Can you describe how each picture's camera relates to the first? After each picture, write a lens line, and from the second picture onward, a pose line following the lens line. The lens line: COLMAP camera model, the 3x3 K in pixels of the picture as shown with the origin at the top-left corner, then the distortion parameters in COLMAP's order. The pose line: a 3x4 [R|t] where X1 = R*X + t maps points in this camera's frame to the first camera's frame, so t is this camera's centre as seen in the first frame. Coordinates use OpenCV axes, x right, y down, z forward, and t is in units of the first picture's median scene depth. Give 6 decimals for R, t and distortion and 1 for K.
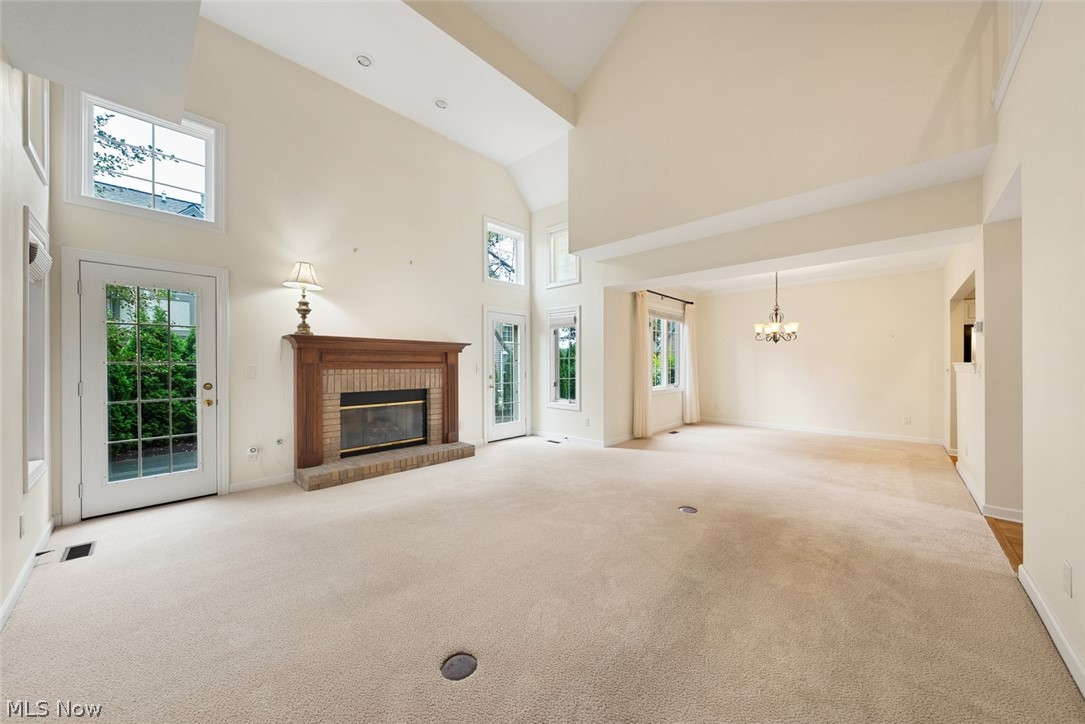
lens RADIAL K [[377.2, 0, 541.0], [0, 377.2, 360.9], [0, 0, 1]] dist [-0.002287, 0.000158]
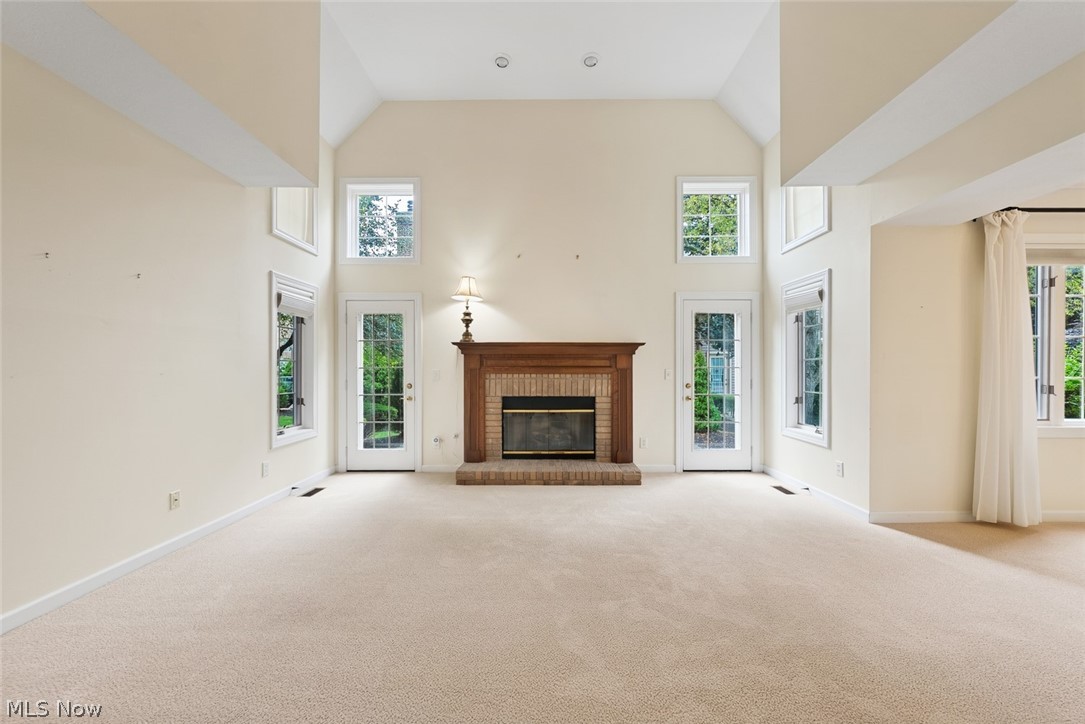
lens RADIAL K [[377.2, 0, 543.0], [0, 377.2, 367.1], [0, 0, 1]] dist [-0.002287, 0.000158]
pose [[0.689684, -0.002045, -0.724107, 0.265849], [0.006111, 0.999977, 0.002996, 0.001336], [0.724084, -0.006491, 0.689681, 0.324437]]
